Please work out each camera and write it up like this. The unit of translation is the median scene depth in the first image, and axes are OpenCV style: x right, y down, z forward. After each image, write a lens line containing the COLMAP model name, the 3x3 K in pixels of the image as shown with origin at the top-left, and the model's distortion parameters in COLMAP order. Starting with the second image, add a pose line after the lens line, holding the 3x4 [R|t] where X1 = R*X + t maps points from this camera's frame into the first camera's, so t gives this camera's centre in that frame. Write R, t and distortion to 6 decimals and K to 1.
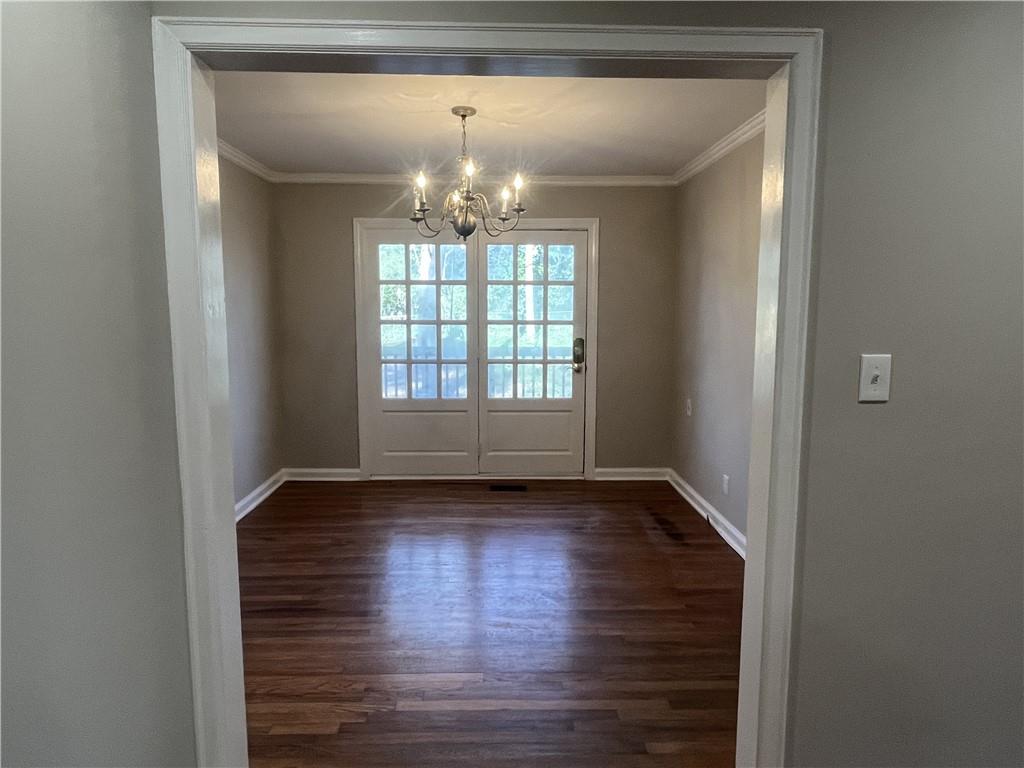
lens RADIAL K [[631.6, 0, 511.2], [0, 631.6, 387.8], [0, 0, 1]] dist [-0.002854, -0.001698]
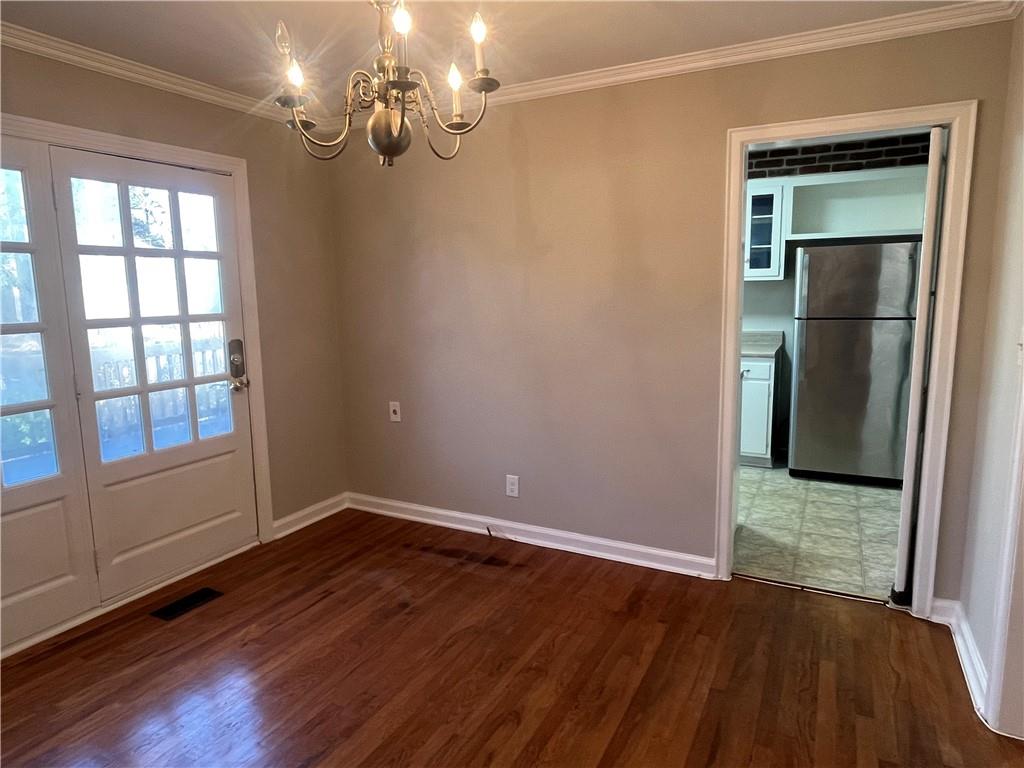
lens RADIAL K [[631.6, 0, 516.1], [0, 631.6, 383.6], [0, 0, 1]] dist [-0.002854, -0.001698]
pose [[0.489644, -0.144407, 0.859881, -0.332227], [0.124944, 0.987633, 0.094714, -0.060806], [-0.862924, 0.061061, 0.501631, 0.430805]]
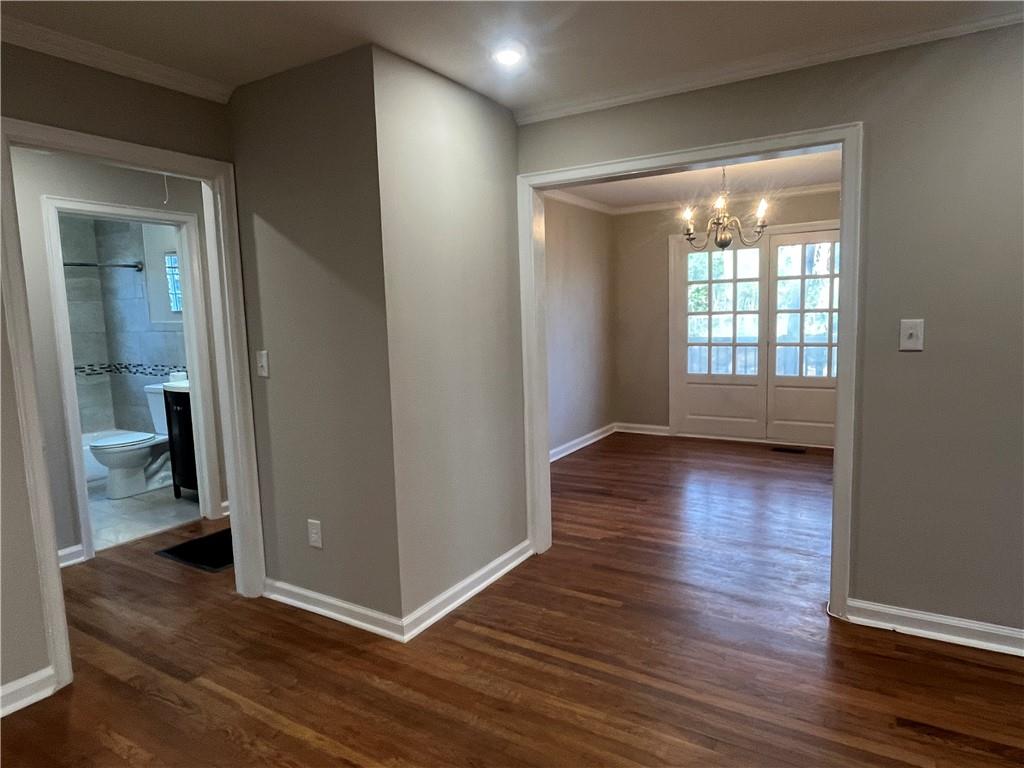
lens RADIAL K [[631.6, 0, 511.9], [0, 631.6, 385.0], [0, 0, 1]] dist [-0.002854, -0.001698]
pose [[0.834551, 0.035795, -0.549767, 0.209779], [-0.036624, 0.999284, 0.009469, 0.043301], [0.549712, 0.012232, 0.835264, -0.276752]]
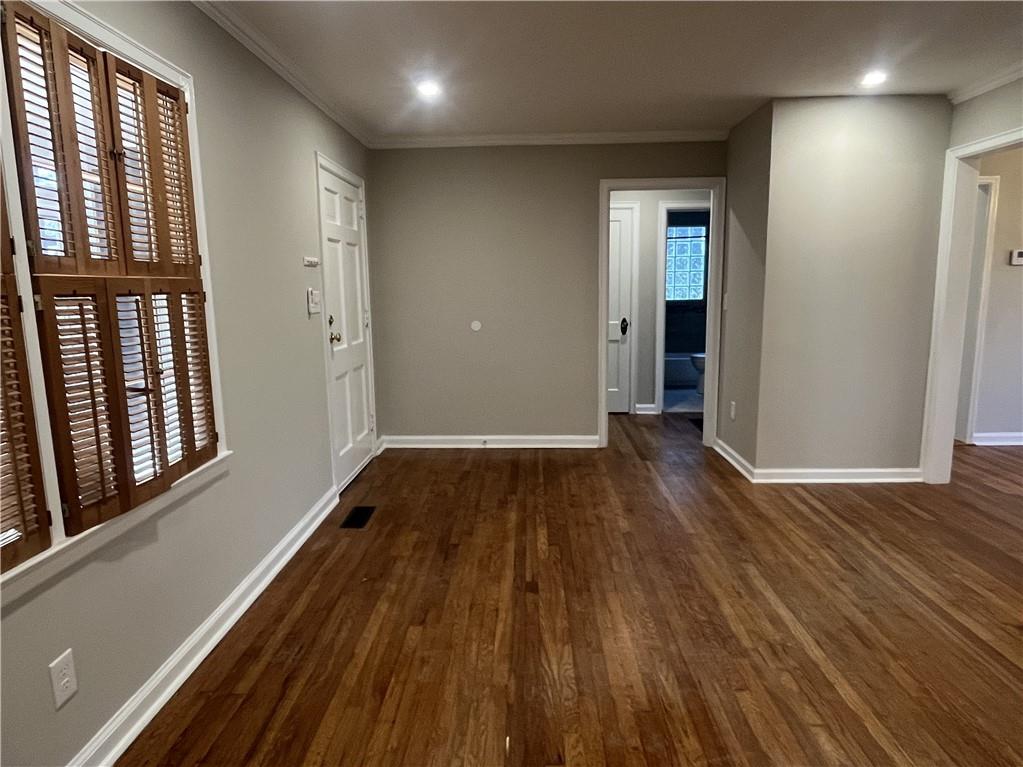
lens RADIAL K [[630.9, 0, 515.5], [0, 630.9, 387.2], [0, 0, 1]] dist [-0.002854, -0.001698]
pose [[-0.049251, 0.158689, -0.986100, 0.689193], [-0.110826, 0.980333, 0.163296, 0.043030], [0.992619, 0.117328, -0.030695, -0.175195]]
